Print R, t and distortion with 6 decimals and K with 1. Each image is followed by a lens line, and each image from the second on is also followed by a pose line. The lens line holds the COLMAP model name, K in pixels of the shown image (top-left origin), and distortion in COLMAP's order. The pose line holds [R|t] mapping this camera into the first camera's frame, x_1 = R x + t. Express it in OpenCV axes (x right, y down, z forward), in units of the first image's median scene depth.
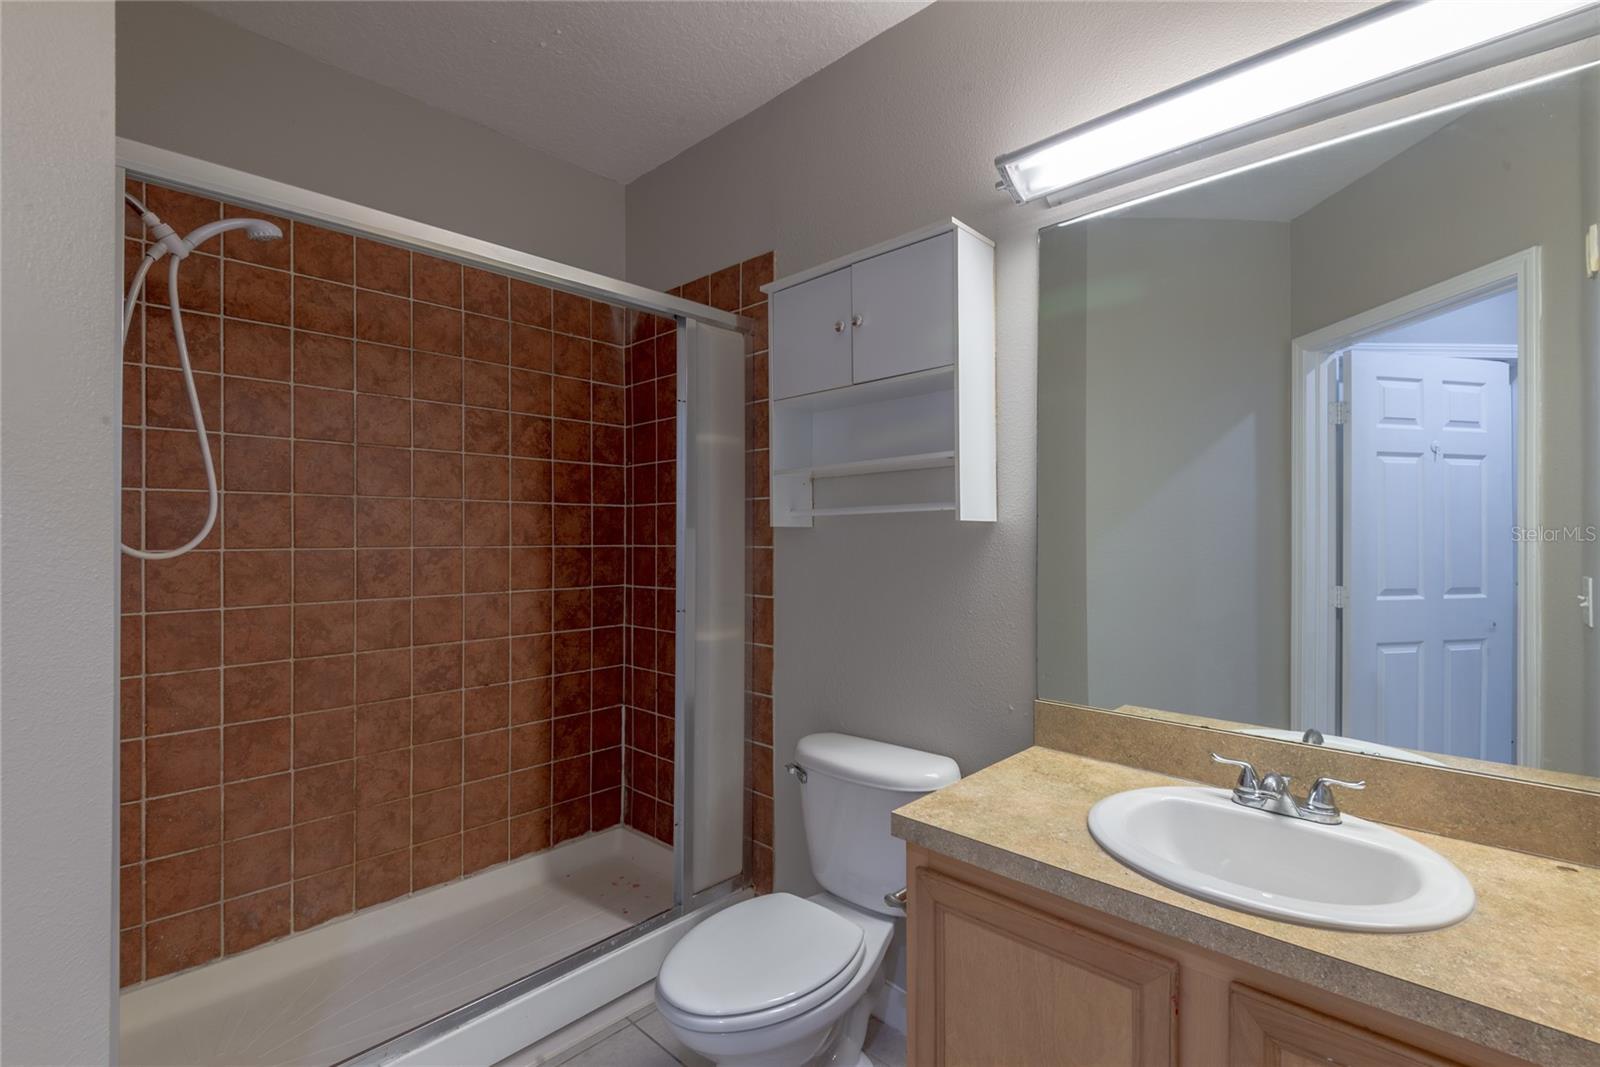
lens RADIAL K [[726.0, 0, 795.4], [0, 726.0, 533.6], [0, 0, 1]] dist [0.040534, -0.021621]
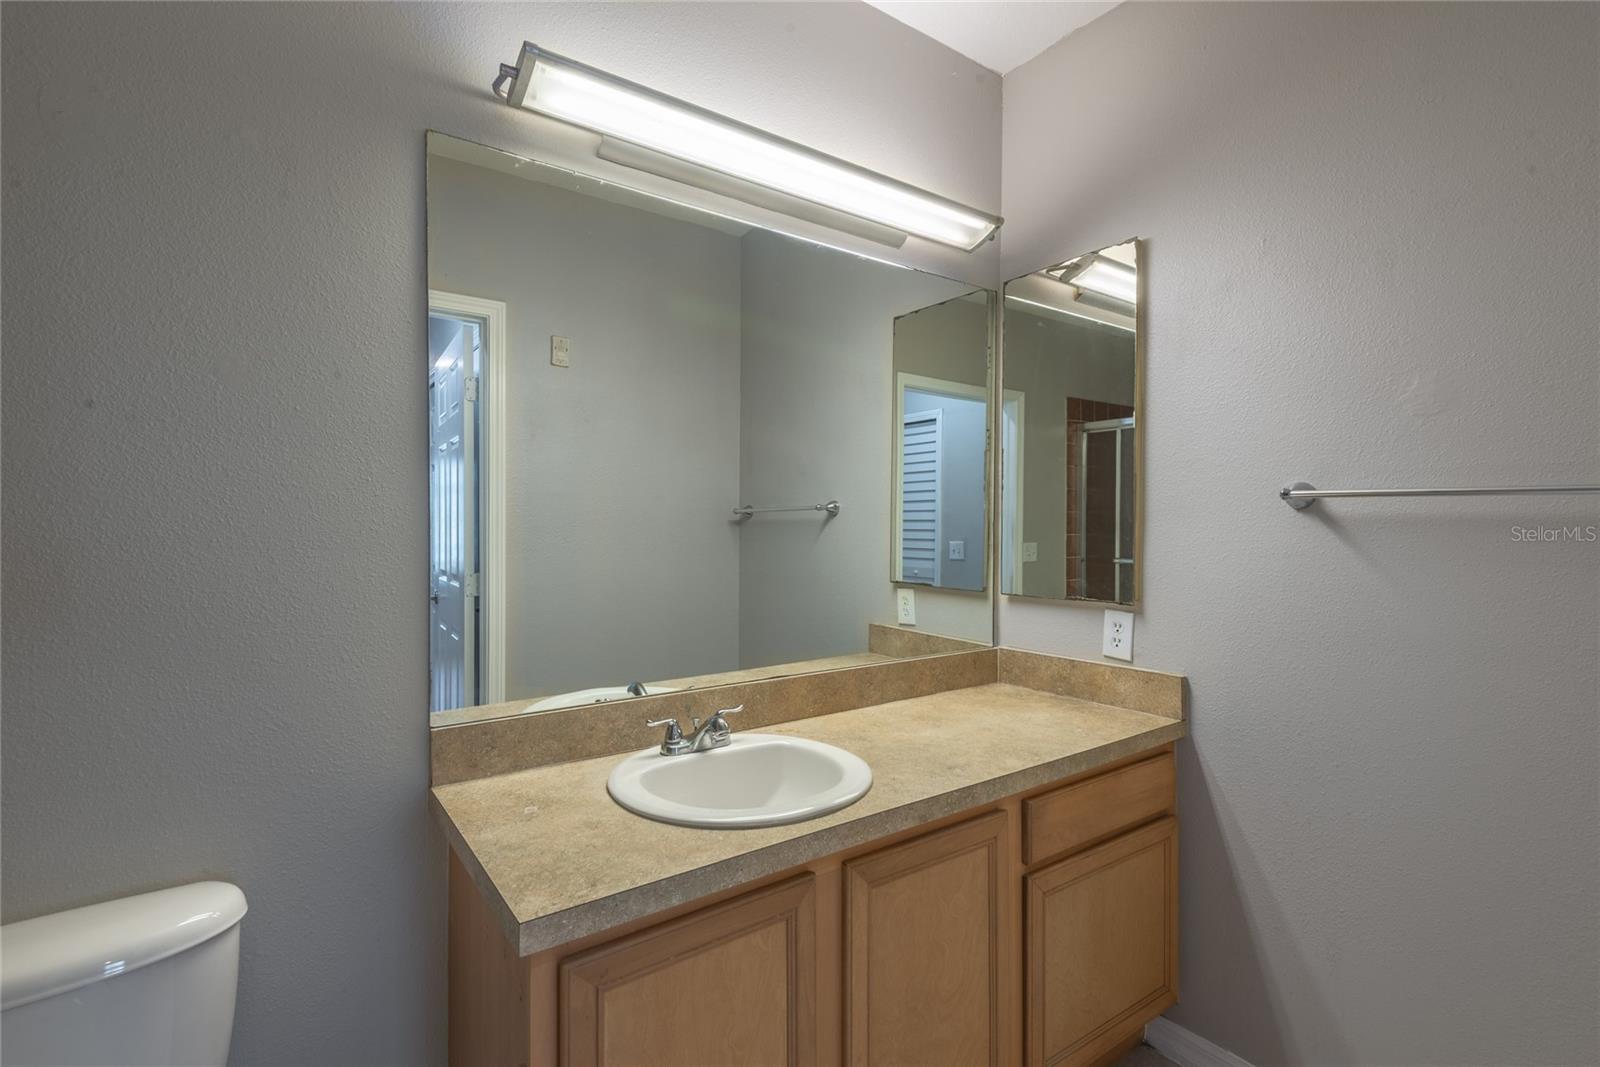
lens RADIAL K [[726.0, 0, 795.4], [0, 726.0, 533.6], [0, 0, 1]] dist [0.040534, -0.021621]
pose [[0.202191, -0.011017, 0.979284, -0.501842], [-0.011900, 0.999835, 0.013705, -0.006044], [-0.979274, -0.014424, 0.202026, 0.581447]]
